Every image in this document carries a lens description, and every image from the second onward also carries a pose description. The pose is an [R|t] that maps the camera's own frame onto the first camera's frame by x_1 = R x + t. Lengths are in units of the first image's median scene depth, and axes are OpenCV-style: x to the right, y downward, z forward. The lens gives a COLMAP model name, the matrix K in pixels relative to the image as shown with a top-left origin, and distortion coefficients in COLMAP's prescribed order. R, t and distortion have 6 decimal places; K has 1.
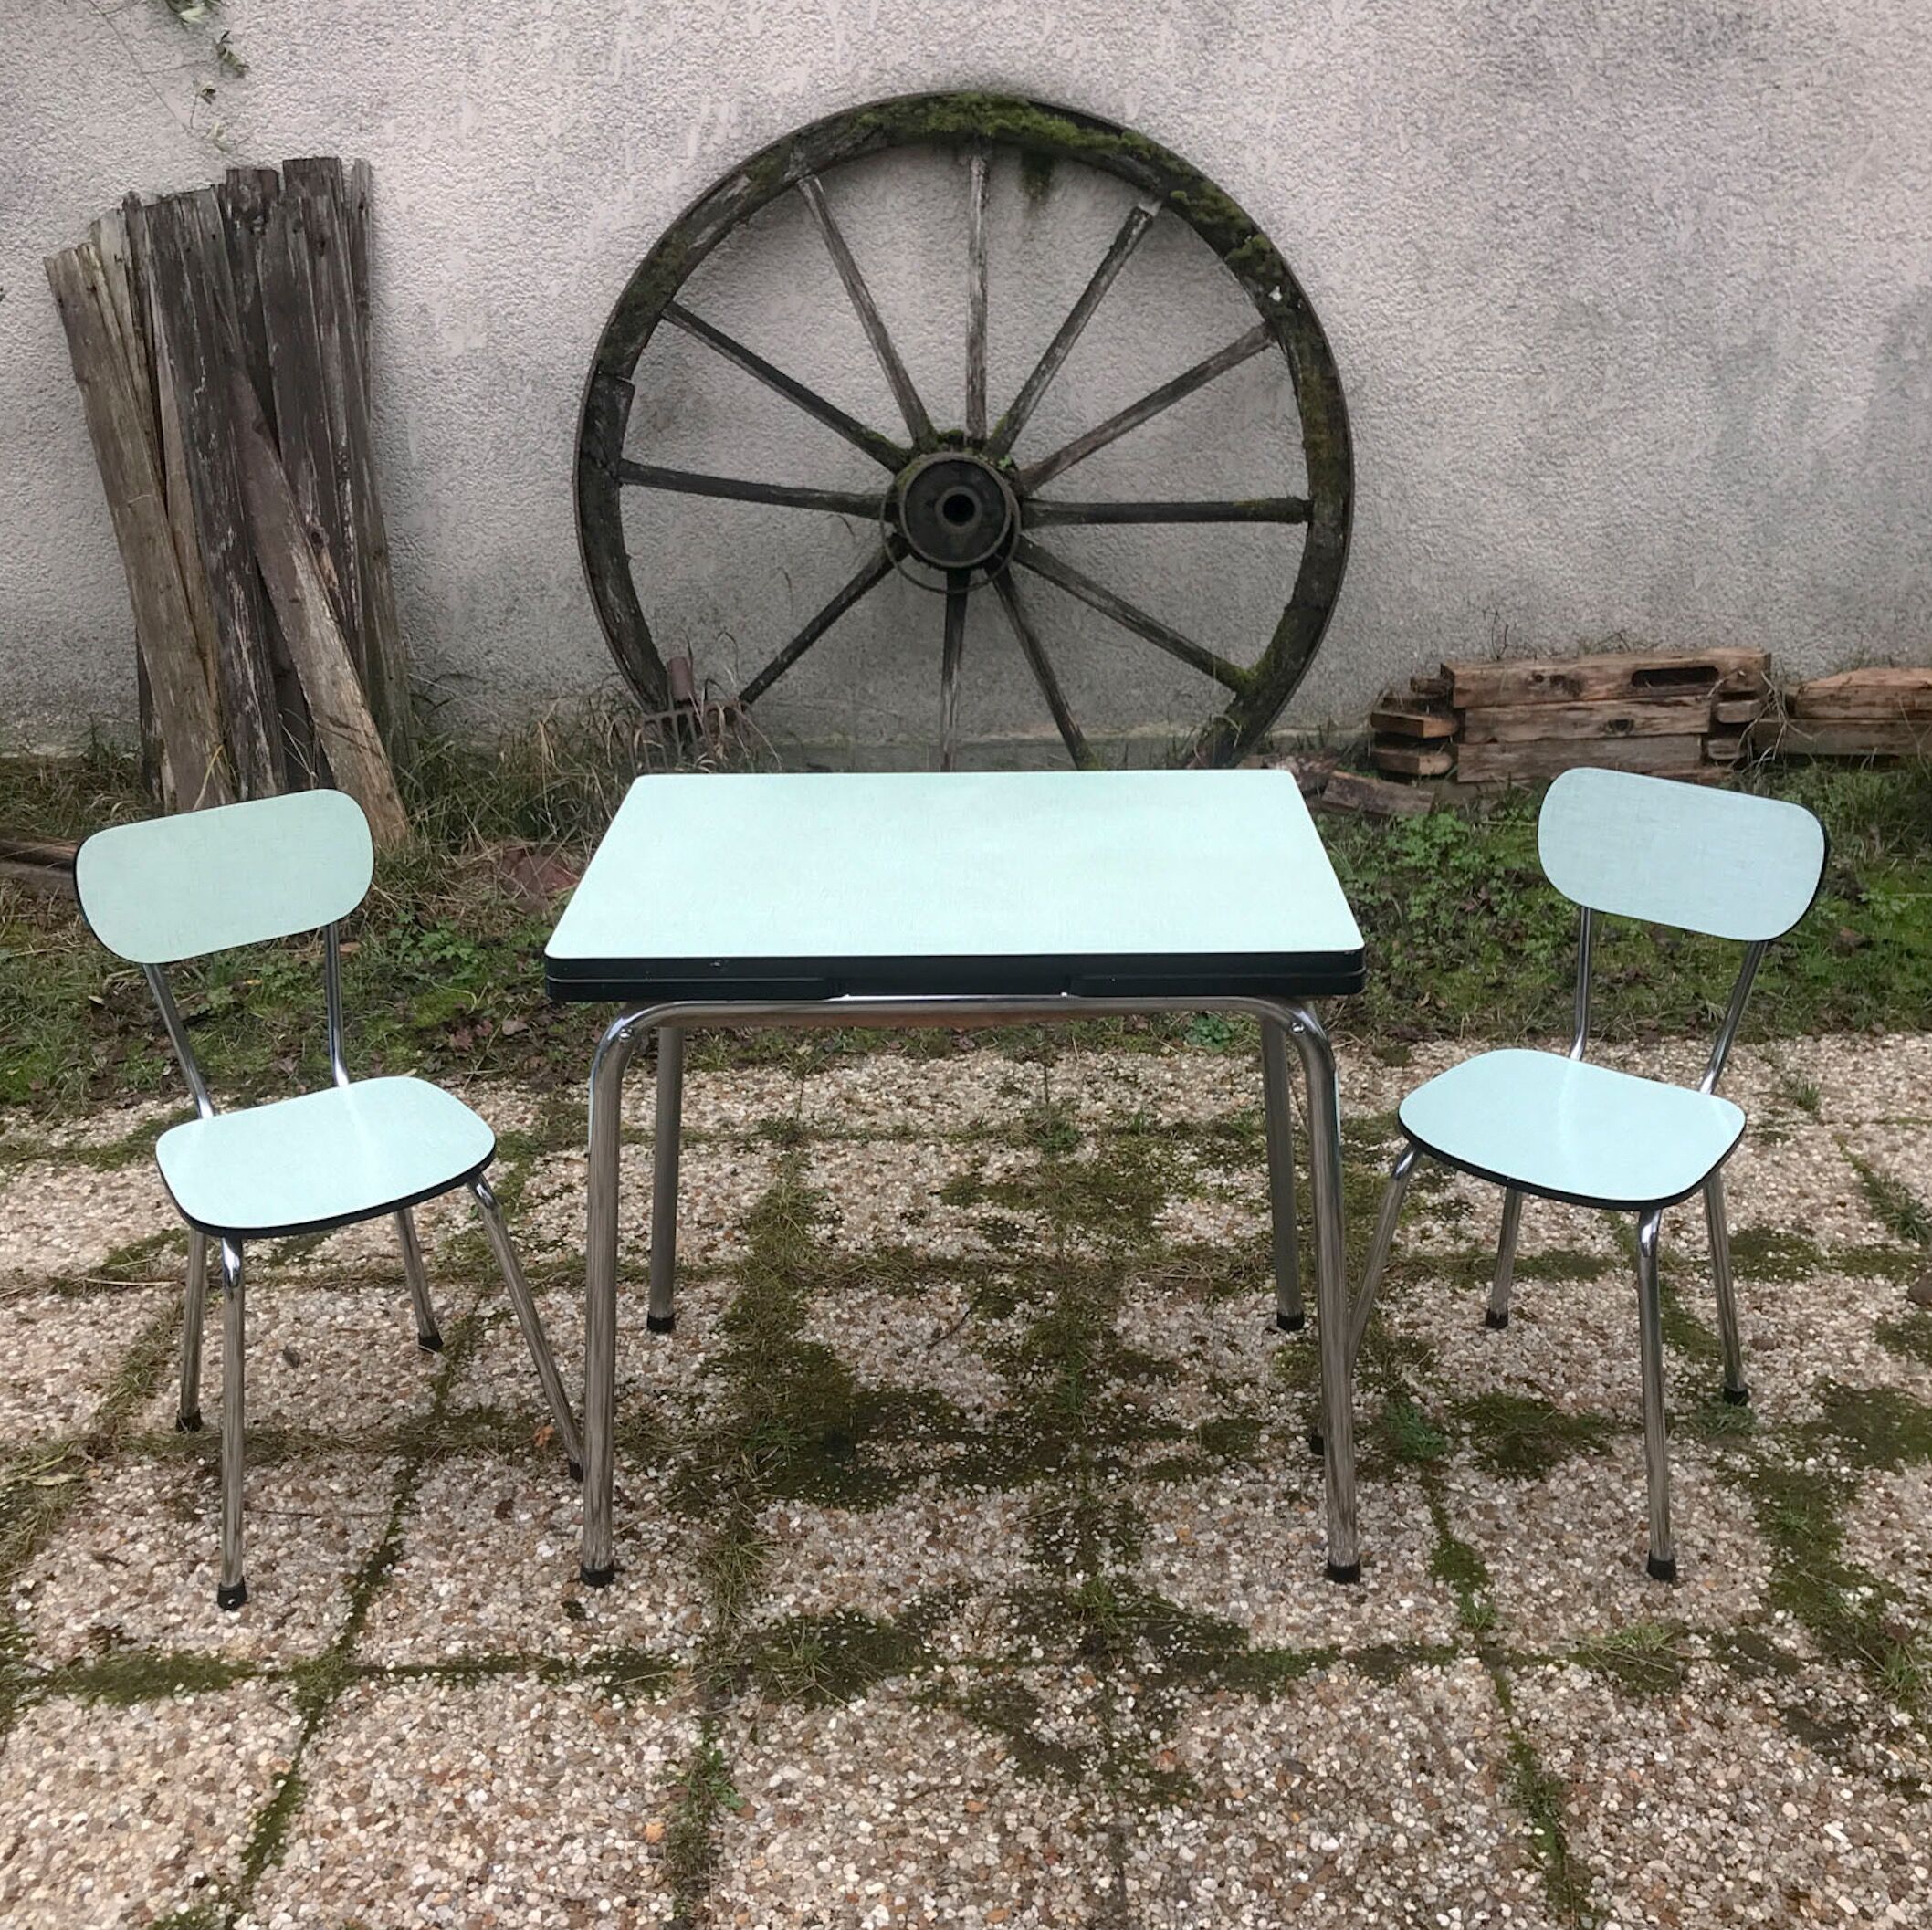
lens RADIAL K [[2185.2, 0, 968.3], [0, 2185.2, 944.6], [0, 0, 1]] dist [-0.046869, 0.157070]
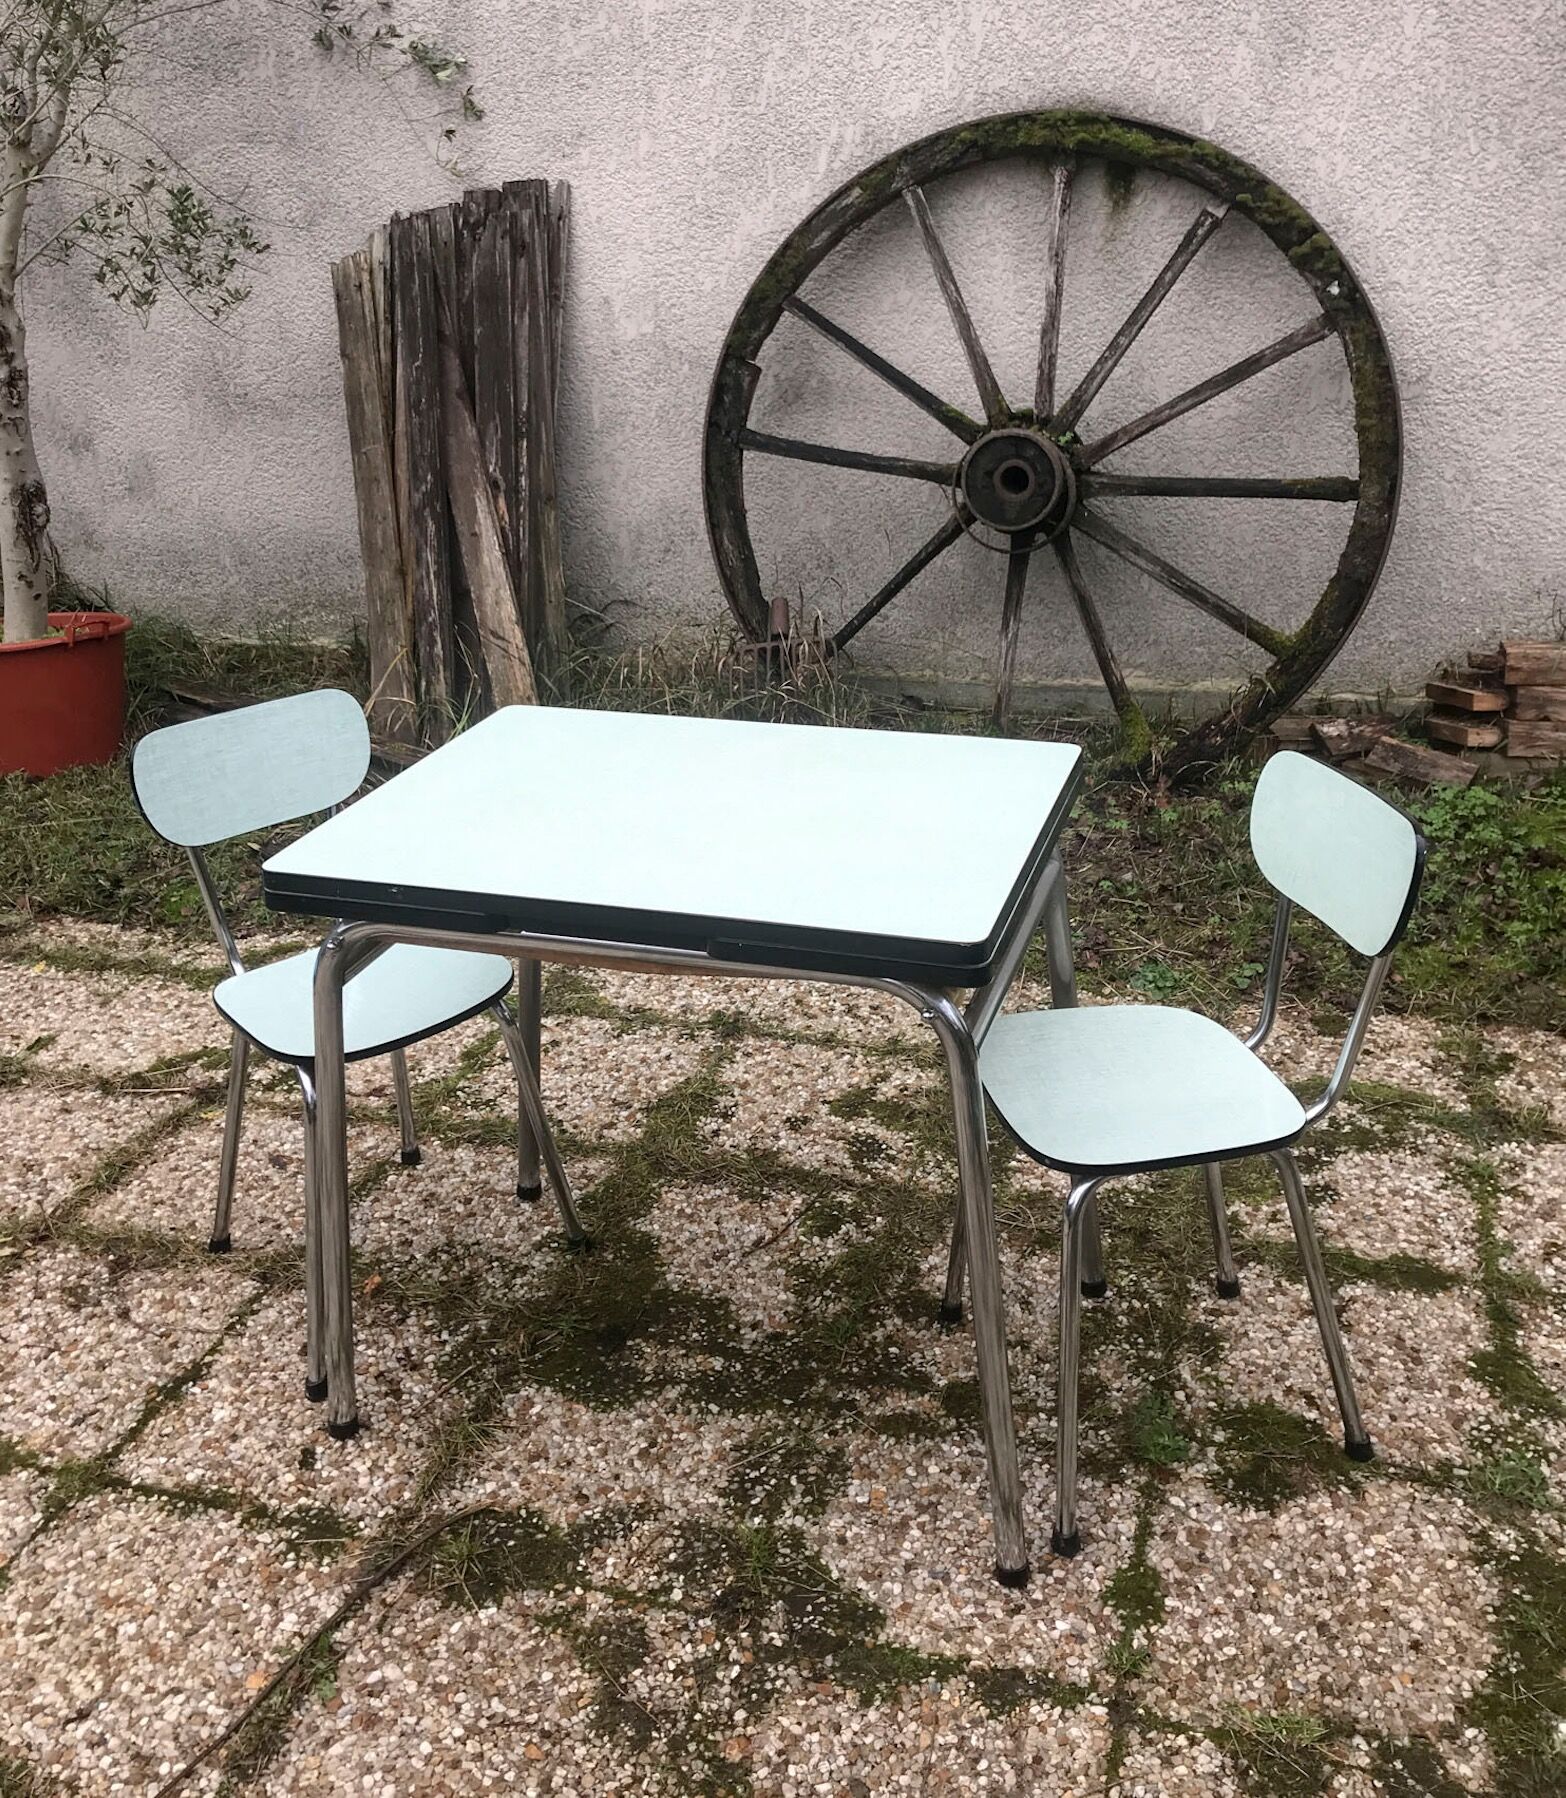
lens RADIAL K [[1773.9, 0, 774.0], [0, 1773.9, 720.9], [0, 0, 1]] dist [-0.005548, 0.050125]
pose [[0.951349, 0.074372, -0.299004, 0.272133], [-0.090565, 0.995061, -0.040649, -0.048261], [0.294504, 0.065751, 0.953386, 0.180797]]
